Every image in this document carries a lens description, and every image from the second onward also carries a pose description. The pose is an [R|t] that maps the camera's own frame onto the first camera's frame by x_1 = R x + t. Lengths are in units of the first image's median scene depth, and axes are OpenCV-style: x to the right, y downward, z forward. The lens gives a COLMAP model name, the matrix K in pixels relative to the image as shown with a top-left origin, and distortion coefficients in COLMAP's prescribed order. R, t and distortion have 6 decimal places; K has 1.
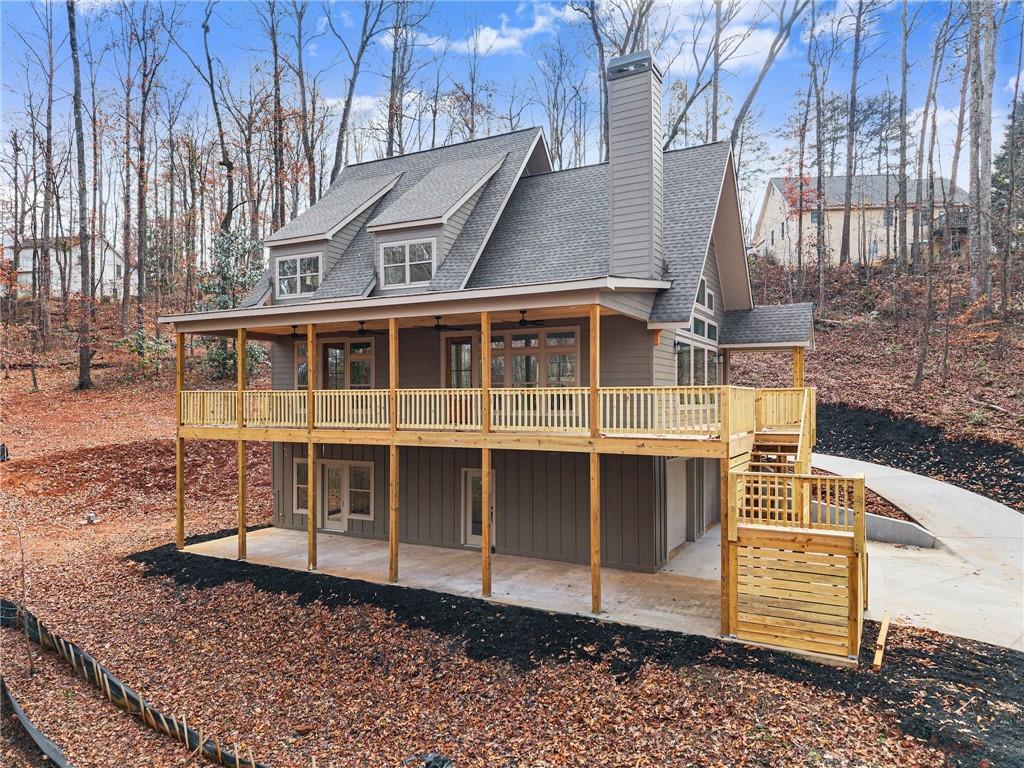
lens RADIAL K [[689.8, 0, 512.4], [0, 689.8, 400.4], [0, 0, 1]] dist [0.032853, -0.039832]
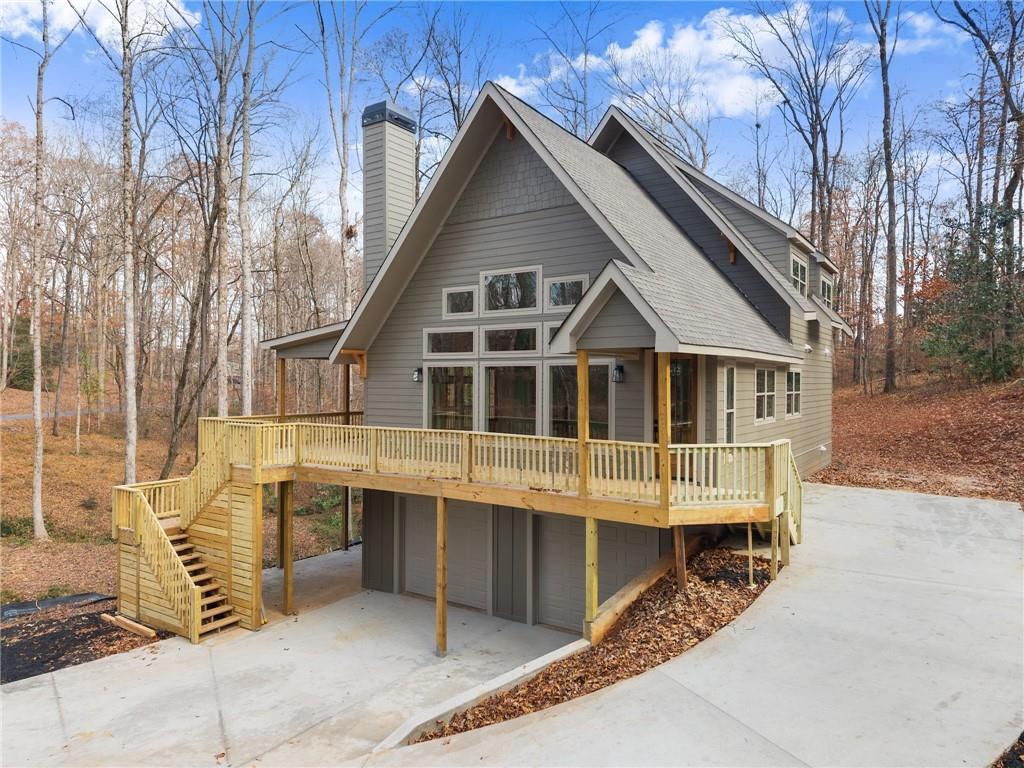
lens RADIAL K [[689.8, 0, 505.4], [0, 689.8, 381.5], [0, 0, 1]] dist [0.032853, -0.039832]
pose [[-0.102687, -0.000285, -0.994714, 1.151842], [-0.005975, 0.999982, 0.000331, -0.068610], [0.994696, 0.005977, -0.102687, 1.211378]]
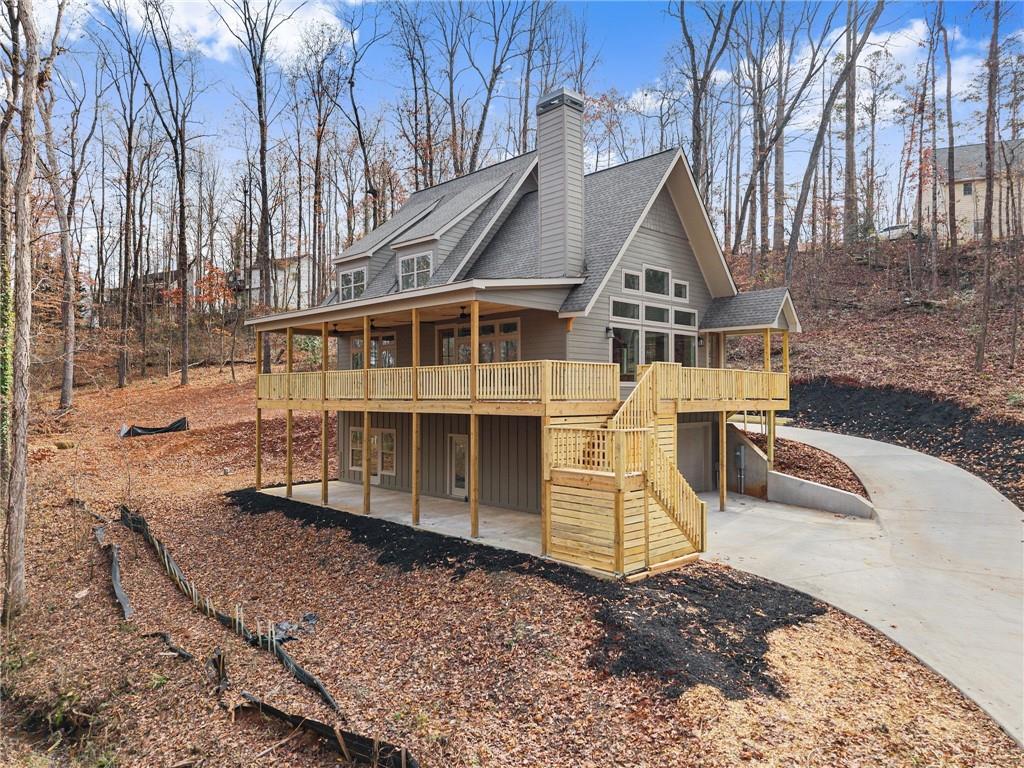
lens RADIAL K [[689.8, 0, 511.4], [0, 689.8, 380.2], [0, 0, 1]] dist [0.032853, -0.039832]
pose [[0.954798, -0.006651, -0.297182, 0.427222], [0.000123, 0.999758, -0.021981, 0.030036], [0.297256, 0.020951, 0.954568, -0.164471]]
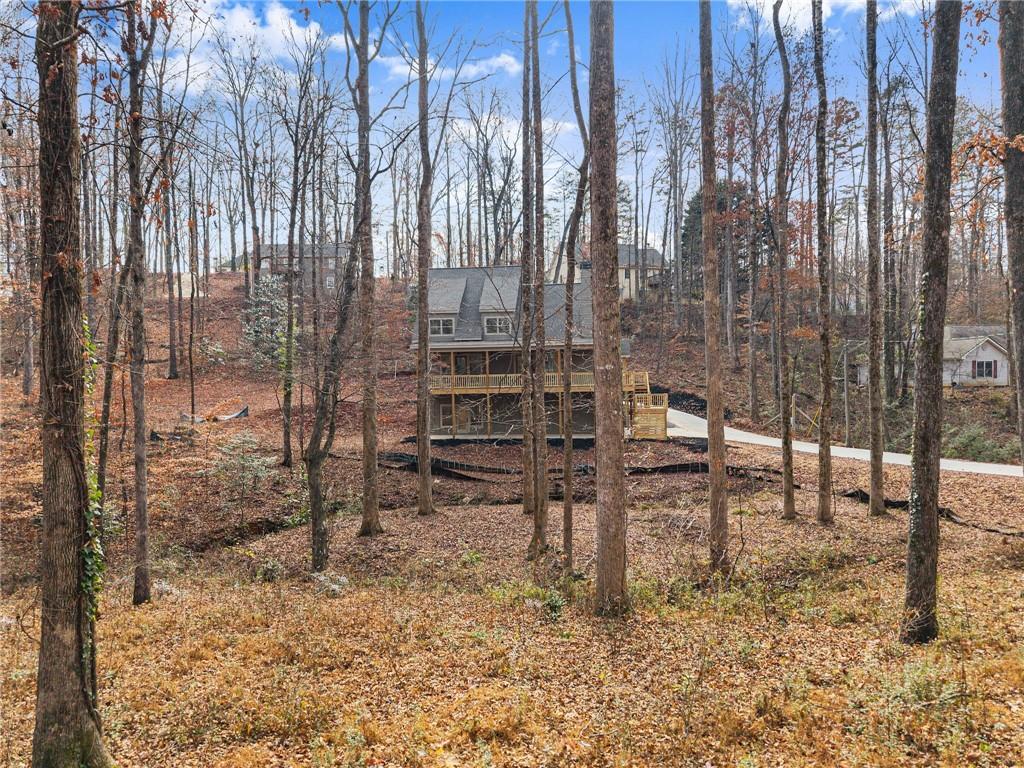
lens RADIAL K [[689.8, 0, 510.2], [0, 689.8, 387.8], [0, 0, 1]] dist [0.032853, -0.039832]
pose [[0.929952, -0.015146, 0.367368, -1.156110], [0.016373, 0.999866, -0.000223, 0.038406], [-0.367315, 0.006222, 0.930076, -1.530551]]
